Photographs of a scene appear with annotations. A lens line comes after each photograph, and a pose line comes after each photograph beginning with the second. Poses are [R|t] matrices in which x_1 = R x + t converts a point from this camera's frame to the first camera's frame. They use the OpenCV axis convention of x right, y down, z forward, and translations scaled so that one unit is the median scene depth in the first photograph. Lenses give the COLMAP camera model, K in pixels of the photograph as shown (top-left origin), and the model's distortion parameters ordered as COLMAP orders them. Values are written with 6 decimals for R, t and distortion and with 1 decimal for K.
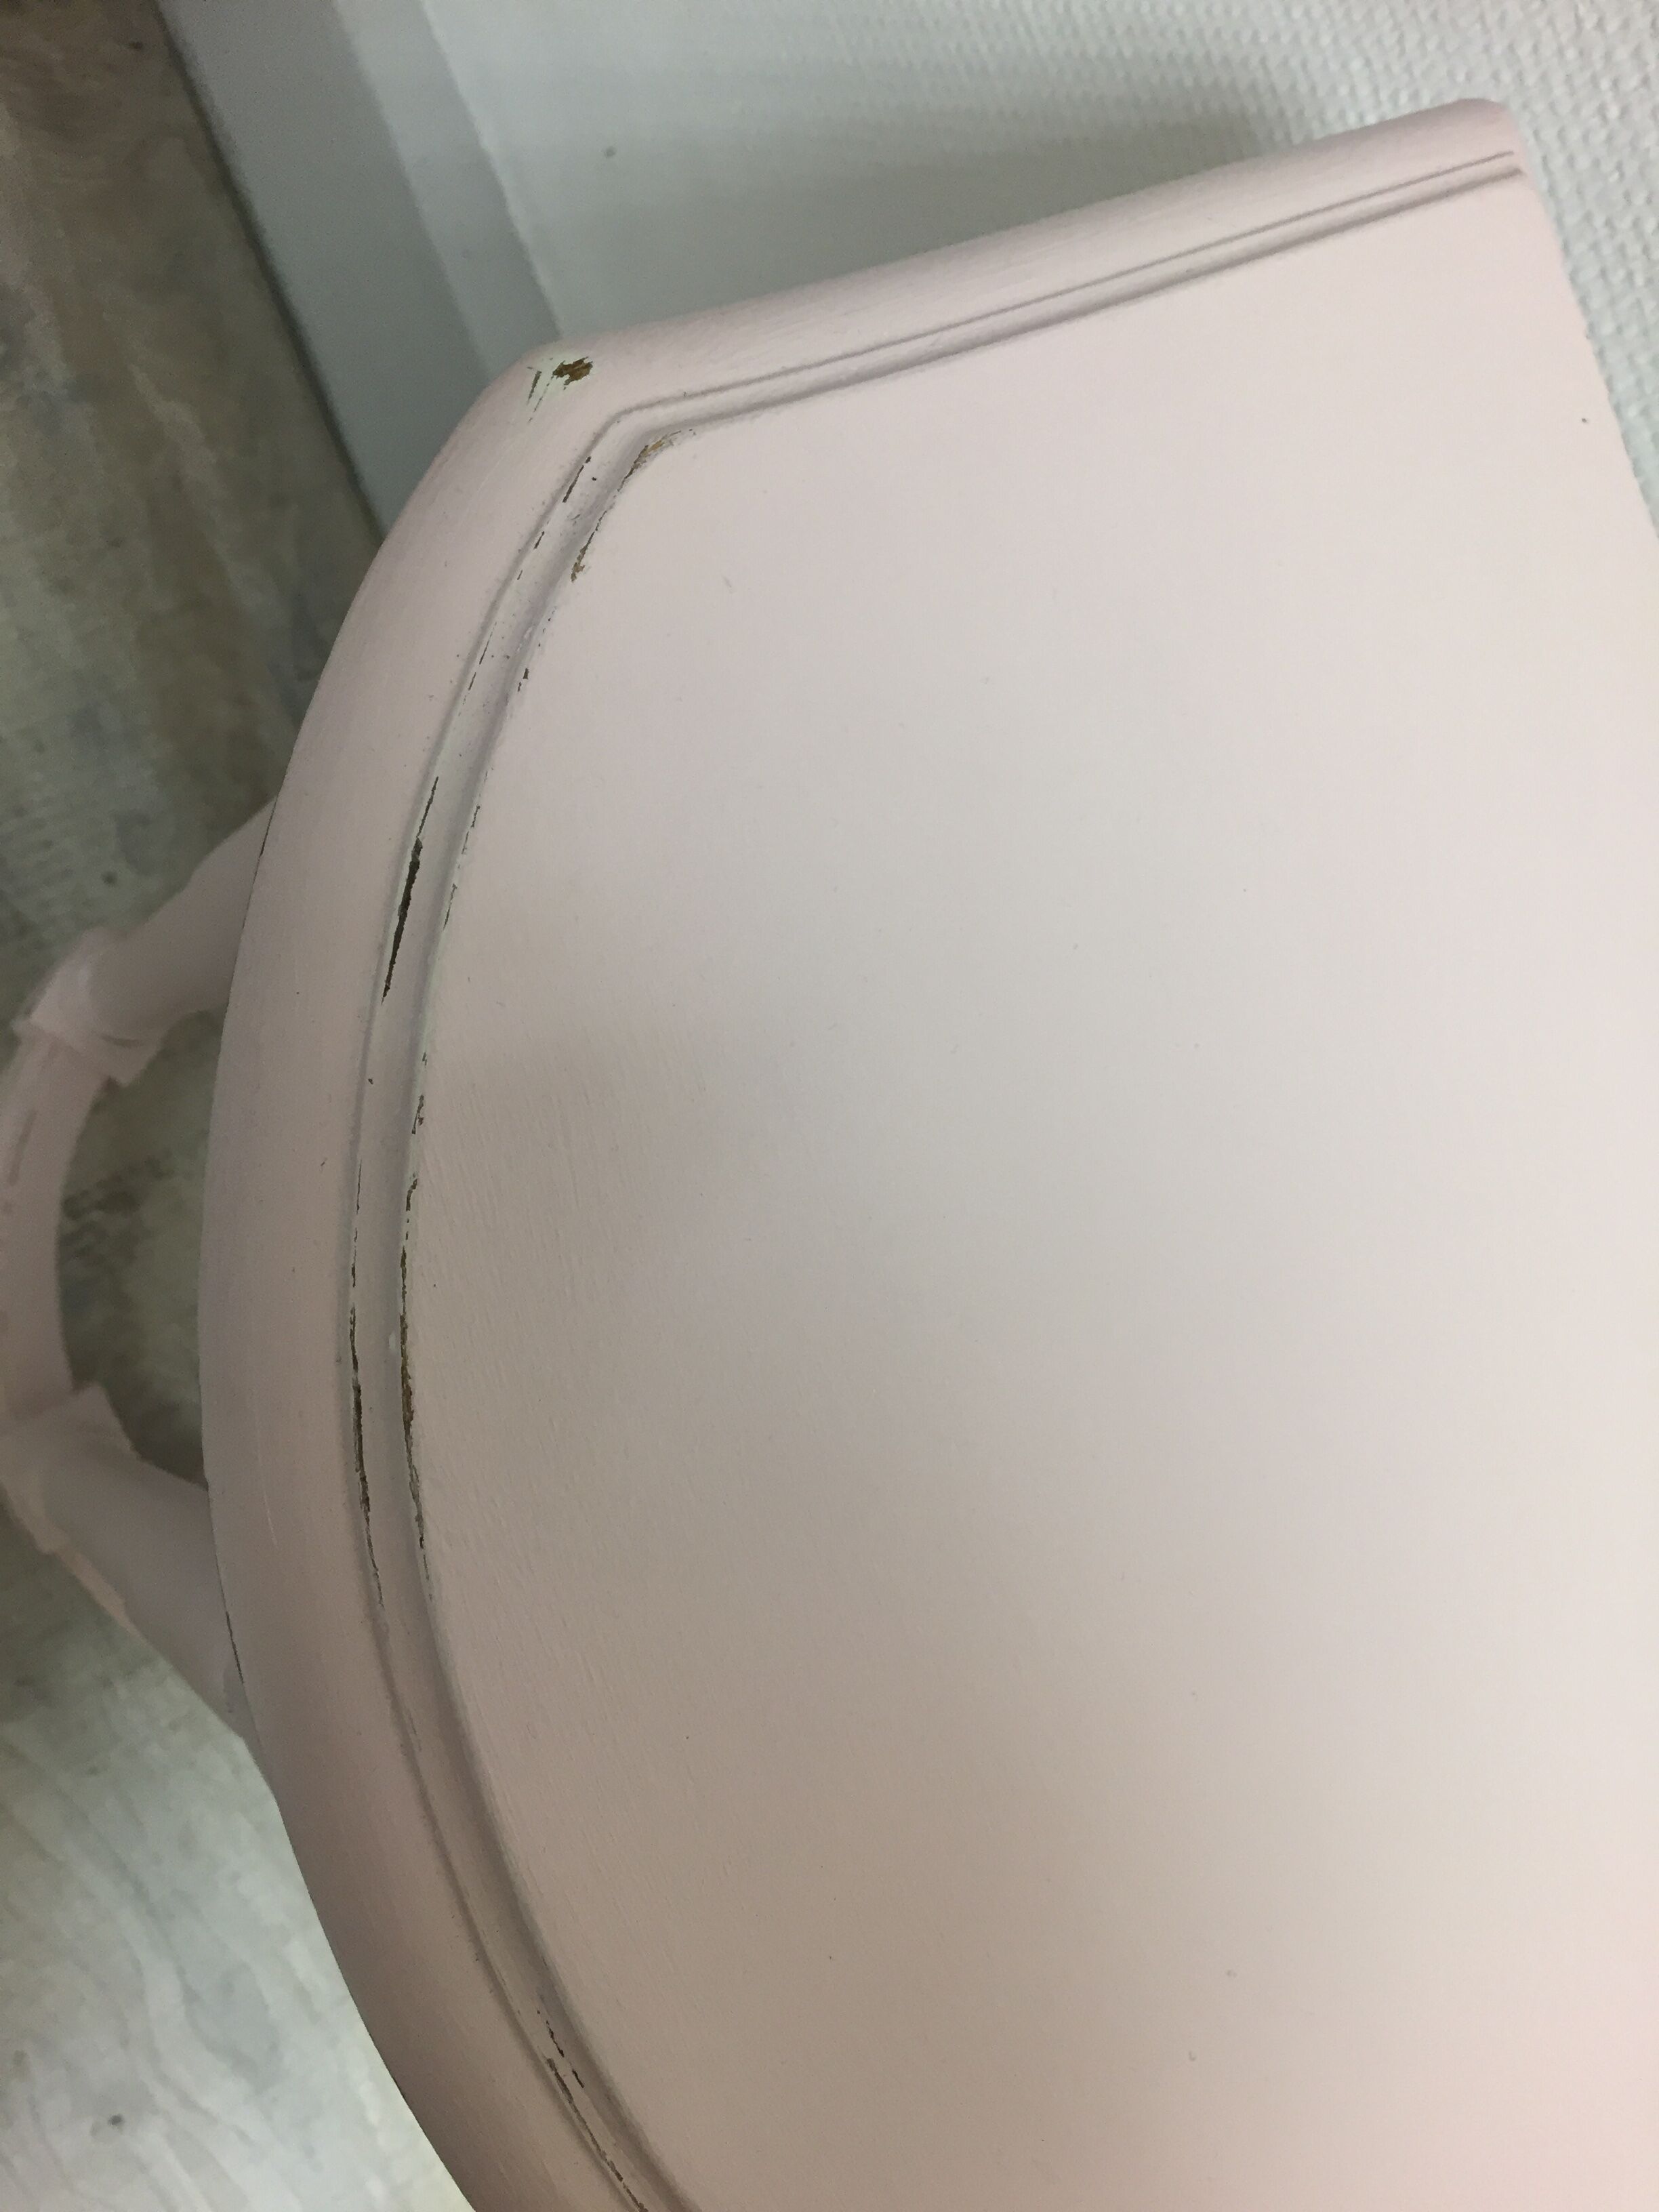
lens RADIAL K [[1917.2, 0, 855.8], [0, 1917.2, 1101.7], [0, 0, 1]] dist [0.069552, -0.103865]
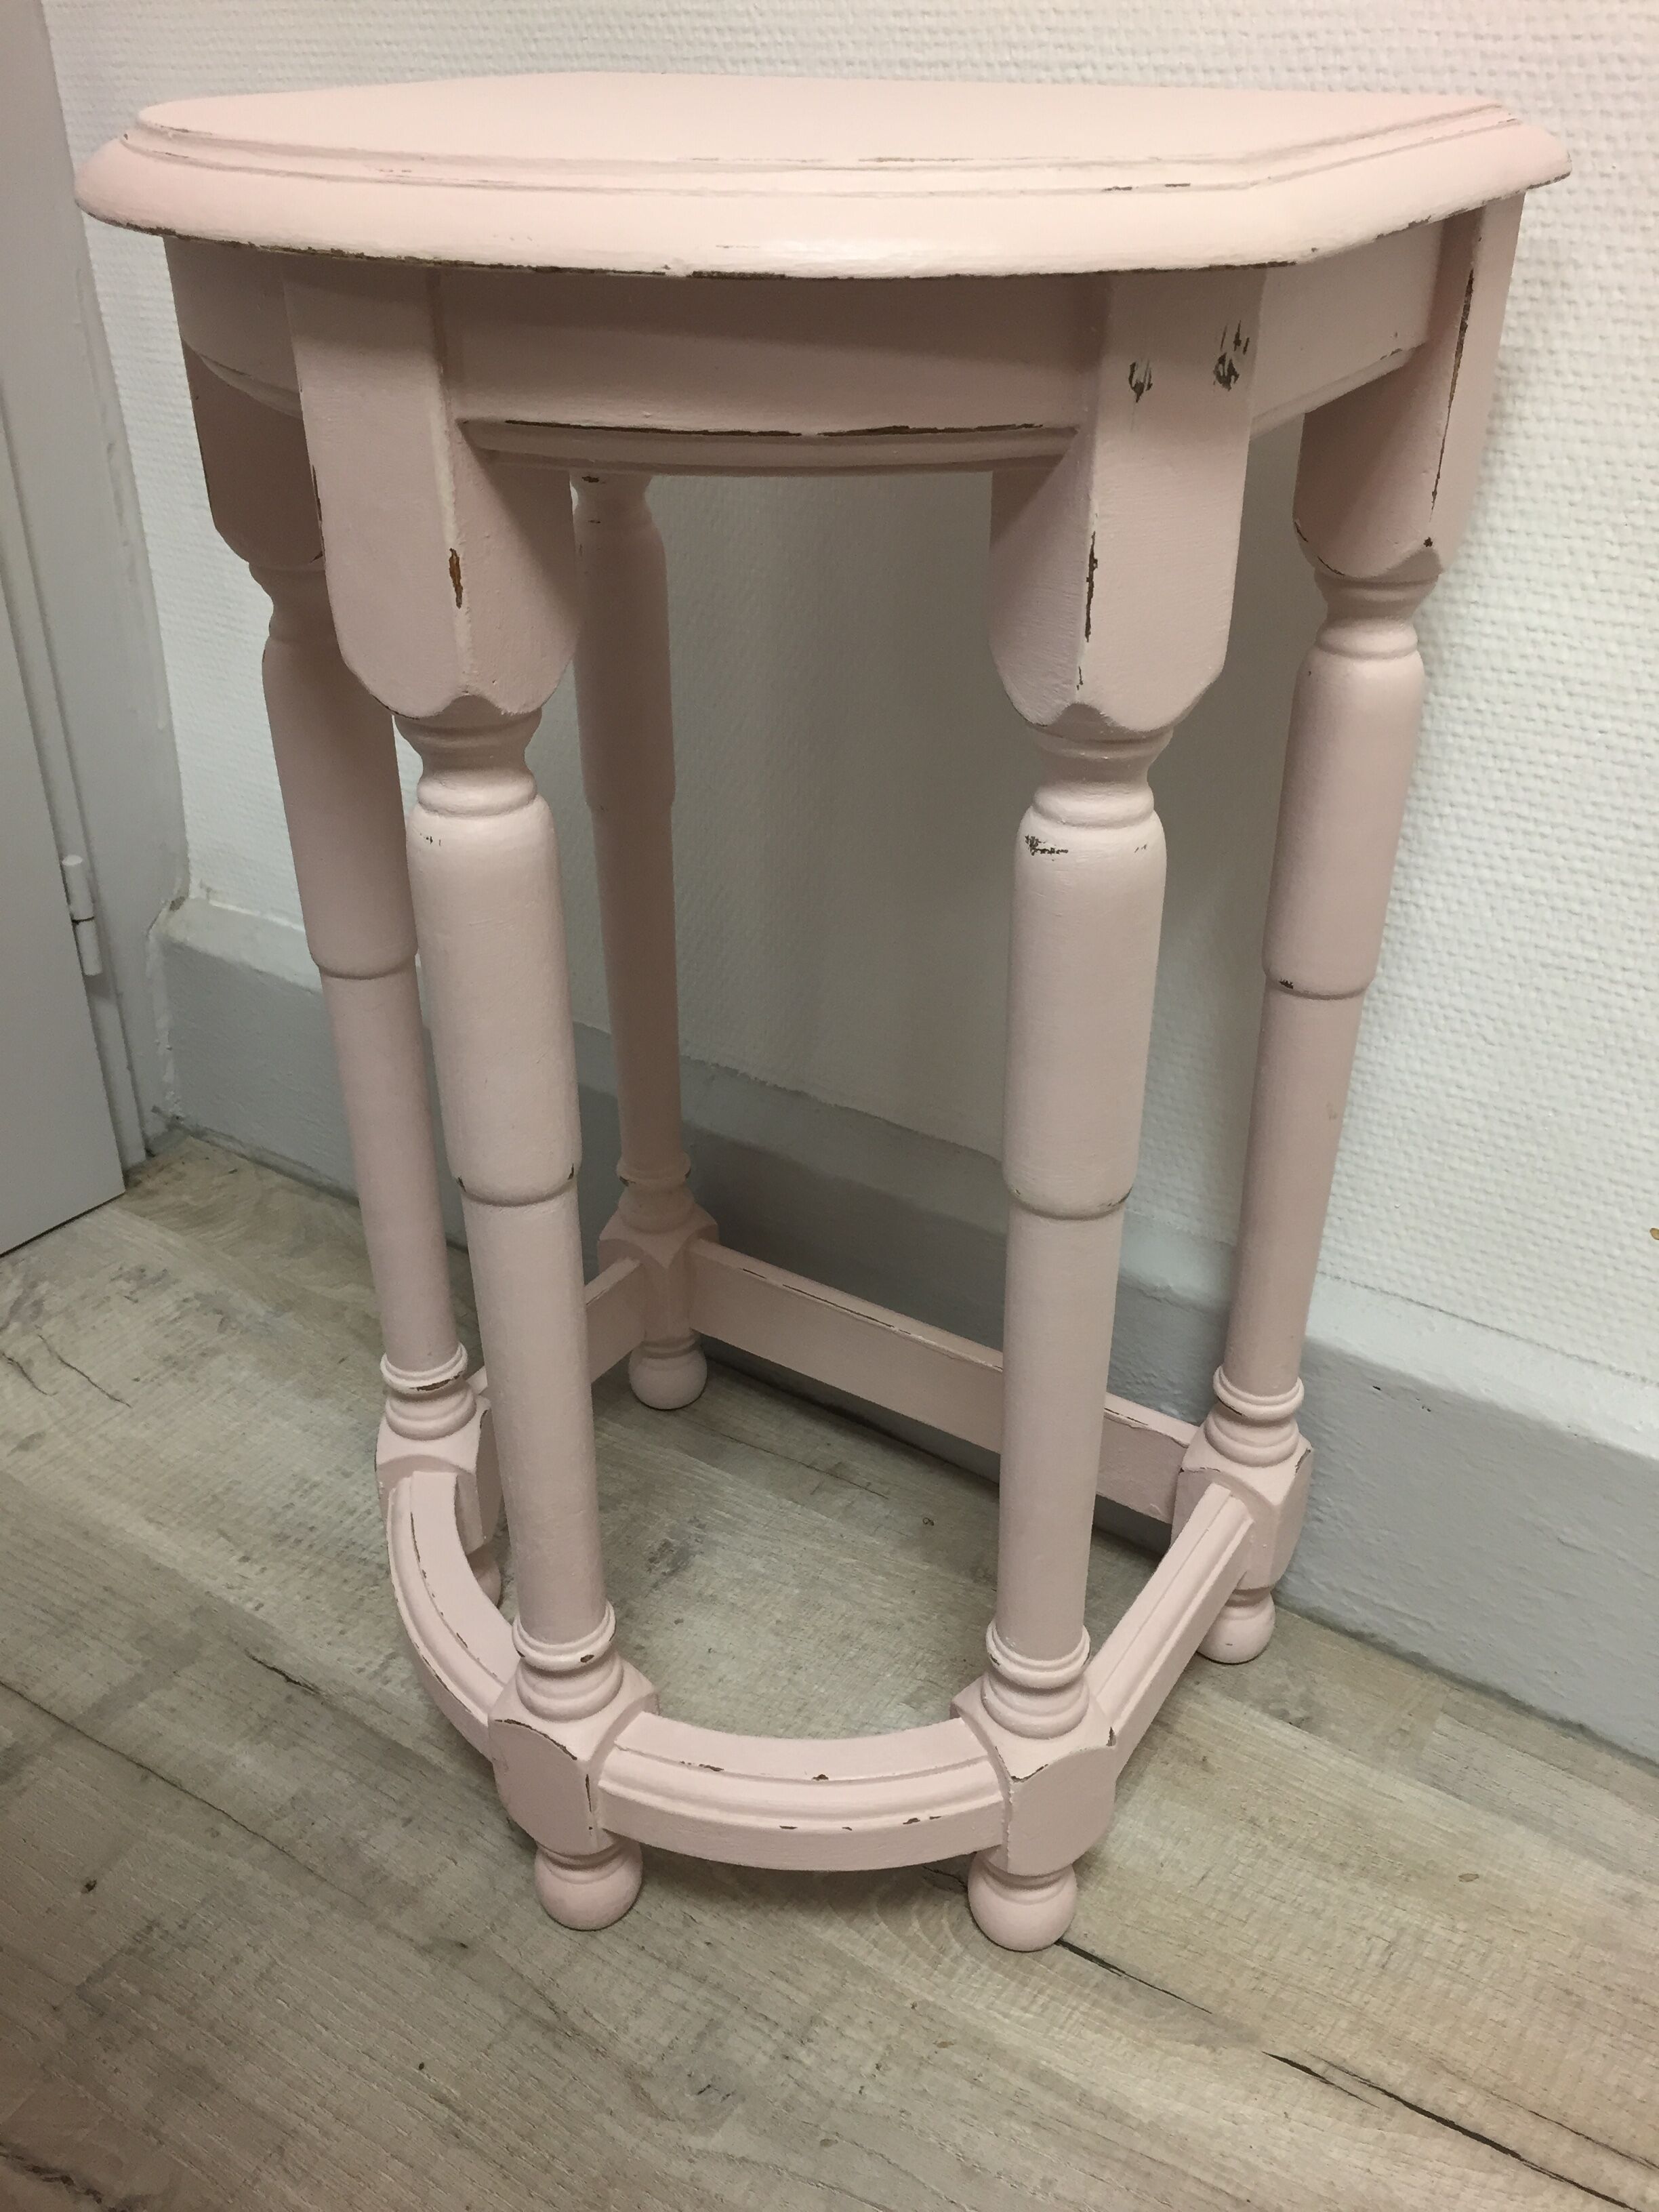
lens RADIAL K [[1913.0, 0, 842.4], [0, 1913.0, 1095.6], [0, 0, 1]] dist [0.085117, -0.106440]
pose [[0.739289, -0.659529, 0.135916, -0.362041], [0.544744, 0.467093, -0.696475, 1.319403], [0.395860, 0.588936, 0.704592, 0.232479]]
